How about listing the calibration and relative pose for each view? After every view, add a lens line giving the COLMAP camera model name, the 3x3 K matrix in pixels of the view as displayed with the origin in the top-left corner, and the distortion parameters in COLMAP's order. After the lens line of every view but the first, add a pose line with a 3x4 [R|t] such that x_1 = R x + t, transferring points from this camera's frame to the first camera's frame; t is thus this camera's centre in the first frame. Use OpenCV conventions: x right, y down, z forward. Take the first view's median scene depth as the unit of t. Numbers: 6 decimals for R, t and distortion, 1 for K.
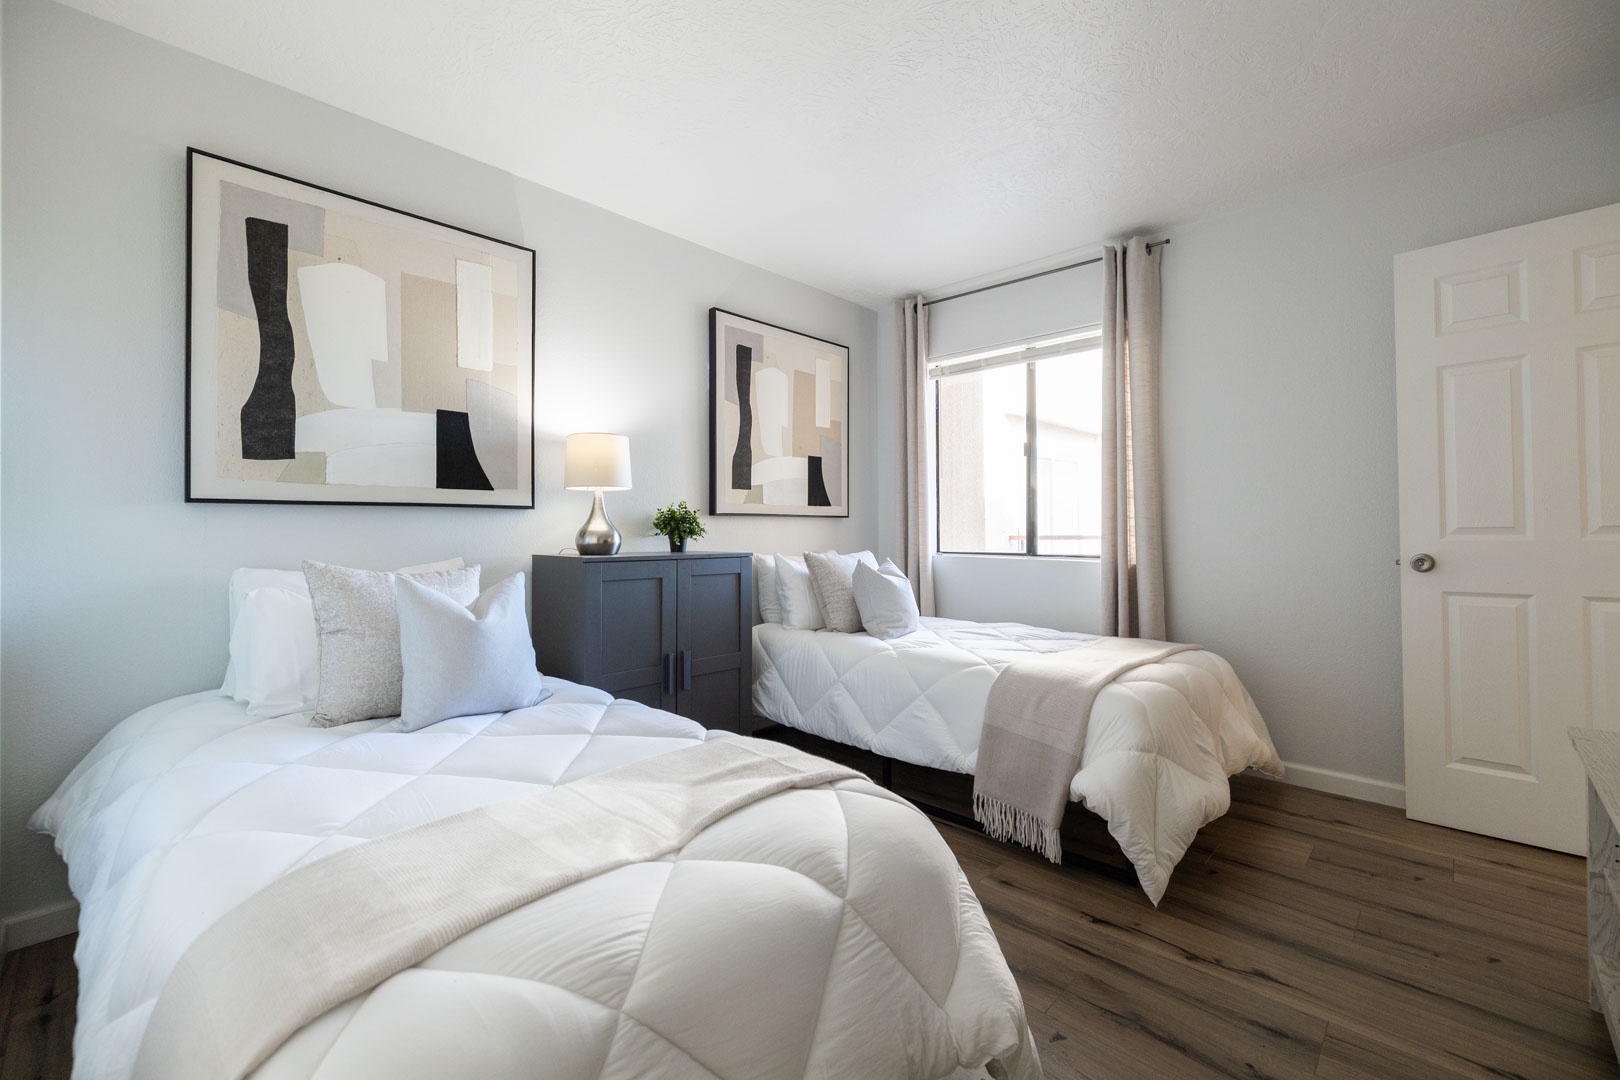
lens RADIAL K [[681.2, 0, 811.3], [0, 681.2, 531.0], [0, 0, 1]] dist [-0.000017, -0.000052]
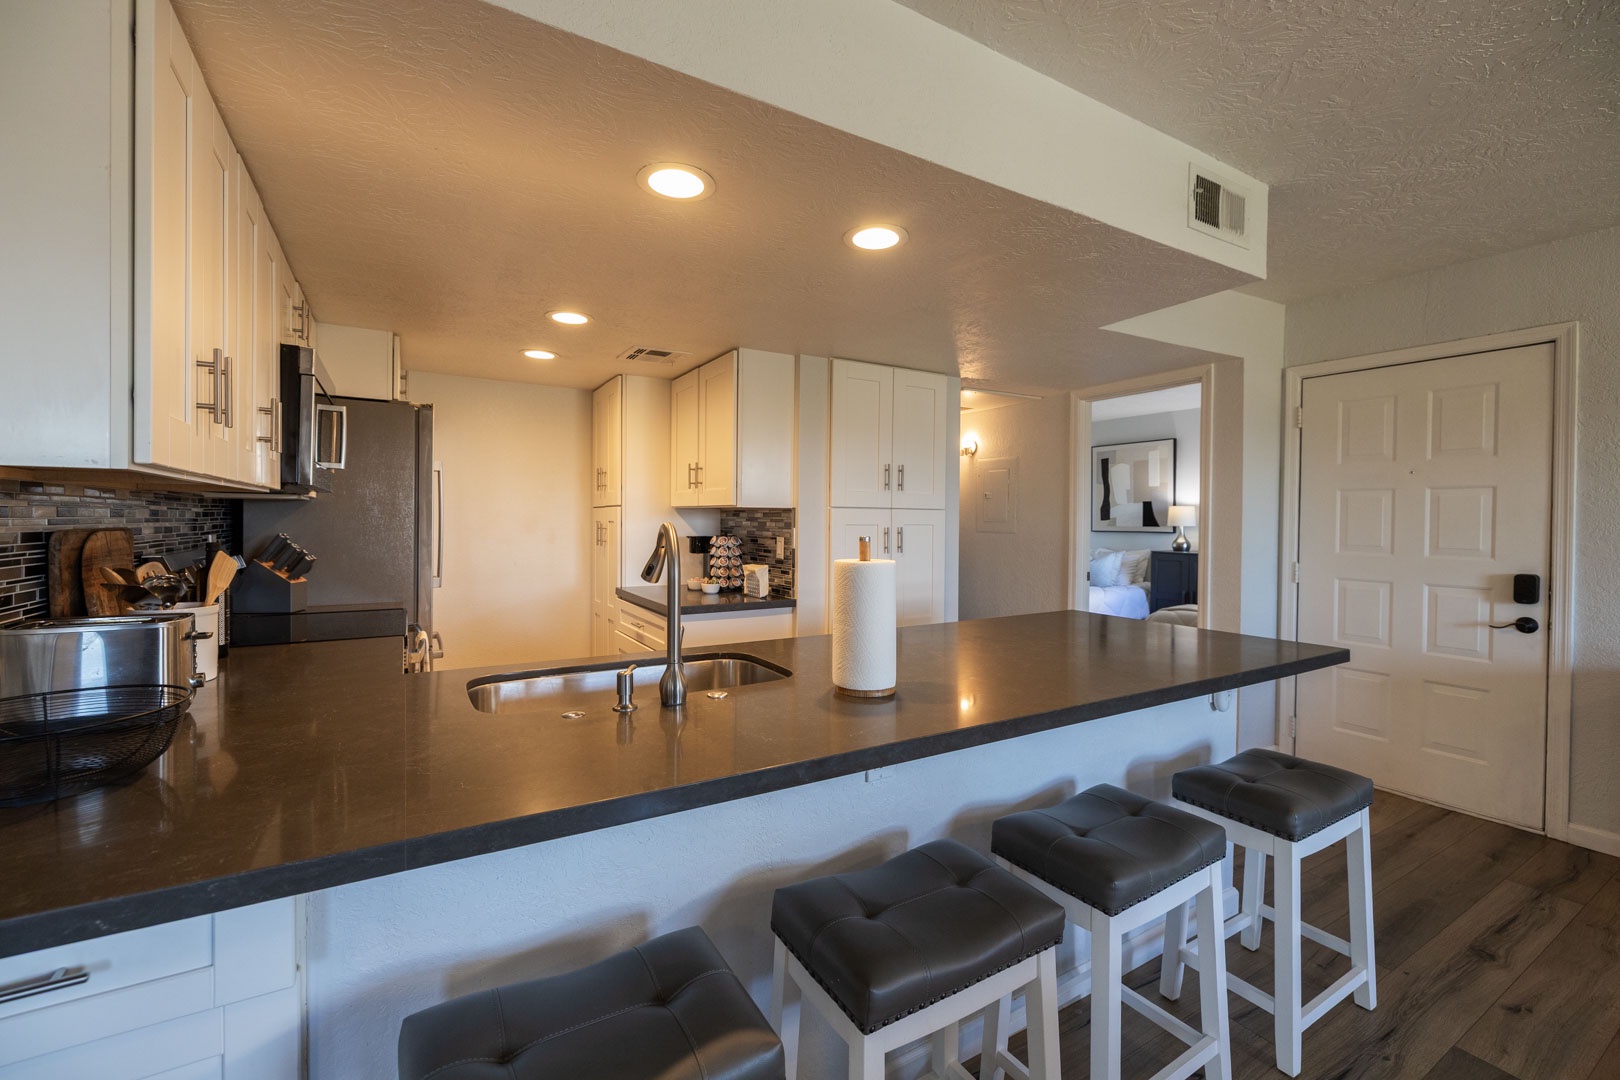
lens RADIAL K [[681.2, 0, 811.3], [0, 681.2, 531.0], [0, 0, 1]] dist [-0.000017, -0.000052]
pose [[-0.267260, 0.027242, -0.963239, 3.052156], [0.000790, 0.999606, 0.028052, -0.139552], [0.963624, 0.006736, -0.267176, 0.388343]]
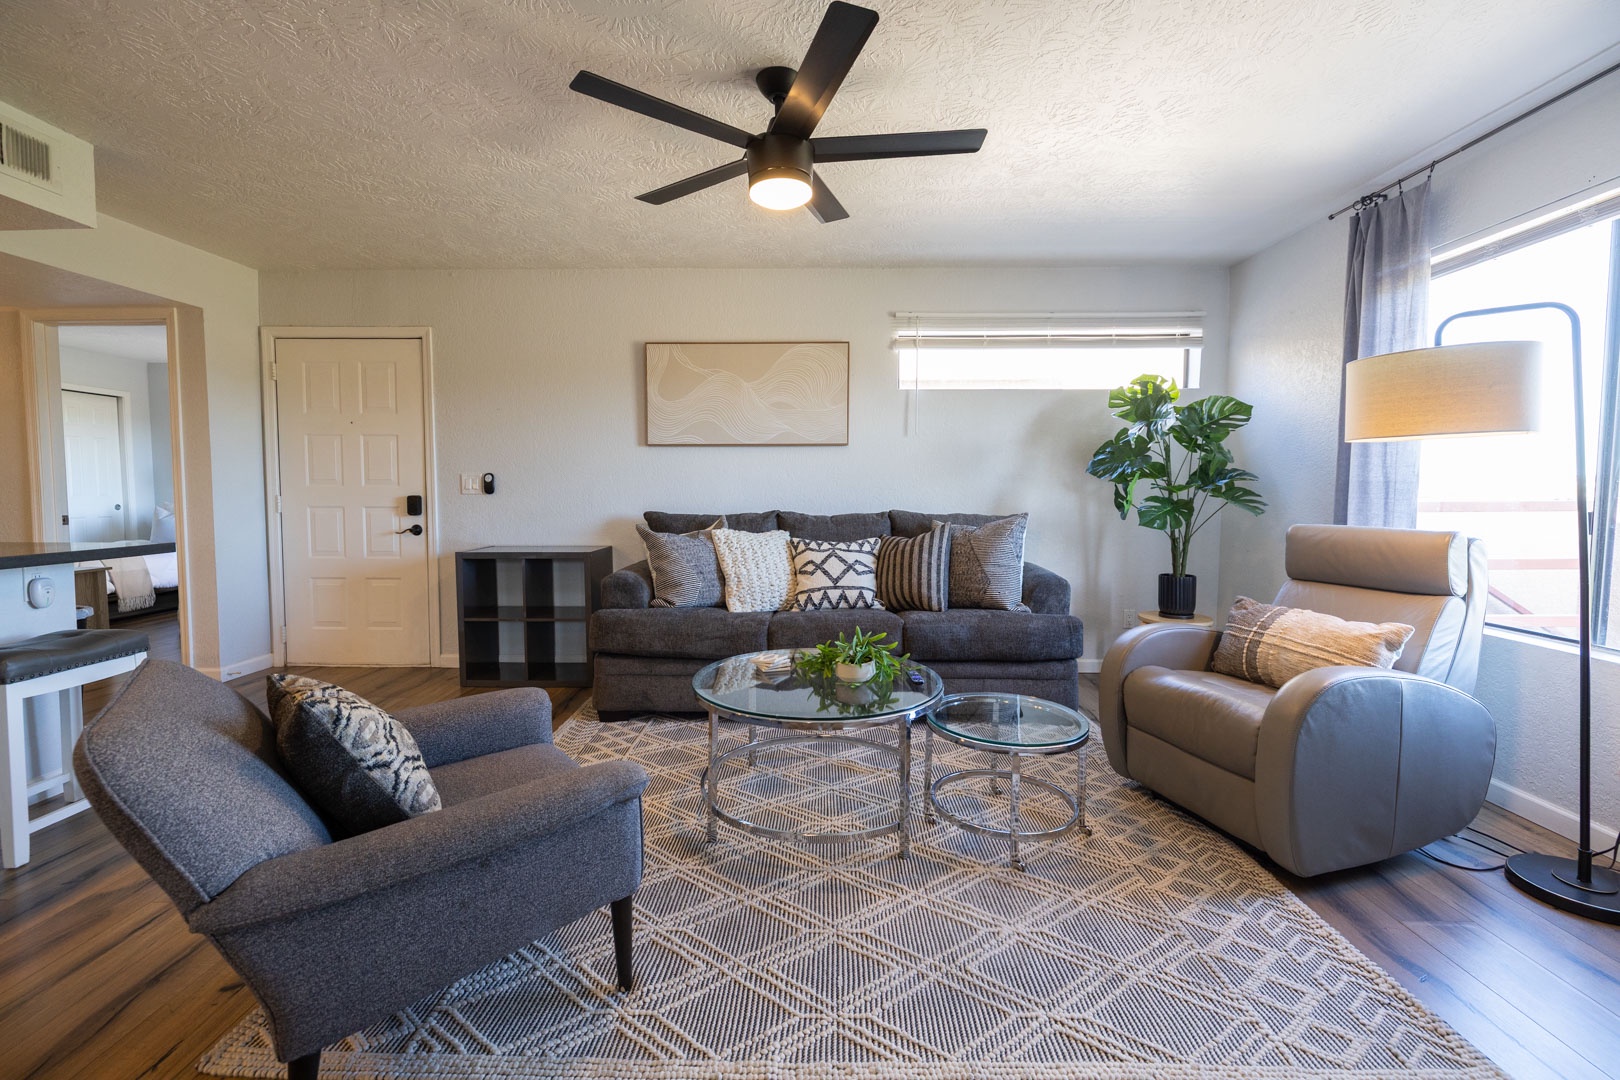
lens RADIAL K [[681.2, 0, 811.3], [0, 681.2, 531.0], [0, 0, 1]] dist [-0.000017, -0.000052]
pose [[0.671744, 0.055077, -0.738733, 4.065218], [-0.005399, 0.997570, 0.069466, 0.007699], [0.740764, -0.042675, 0.670408, 1.314293]]
